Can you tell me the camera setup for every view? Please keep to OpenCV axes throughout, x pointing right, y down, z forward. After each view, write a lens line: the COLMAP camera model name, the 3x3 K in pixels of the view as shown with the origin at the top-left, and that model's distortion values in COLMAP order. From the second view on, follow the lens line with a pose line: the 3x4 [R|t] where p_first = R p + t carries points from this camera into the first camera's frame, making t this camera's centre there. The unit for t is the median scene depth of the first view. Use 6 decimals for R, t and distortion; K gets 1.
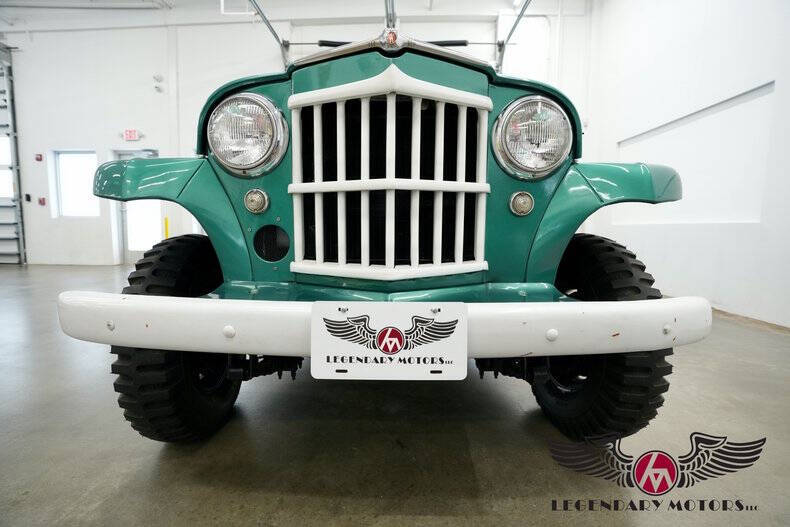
lens RADIAL K [[346.0, 0, 397.5], [0, 346.0, 253.9], [0, 0, 1]] dist [-0.047500, 0.015980]
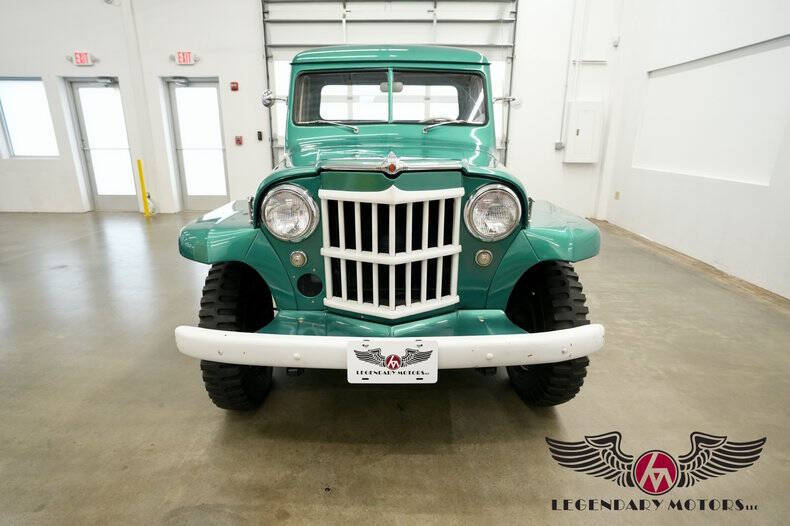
lens RADIAL K [[399.9, 0, 399.0], [0, 399.9, 249.5], [0, 0, 1]] dist [-0.004361, -0.000513]
pose [[0.999974, -0.006039, 0.003934, 0.003104], [0.005217, 0.983089, 0.183054, -0.521751], [-0.004973, -0.183029, 0.983095, -0.675143]]
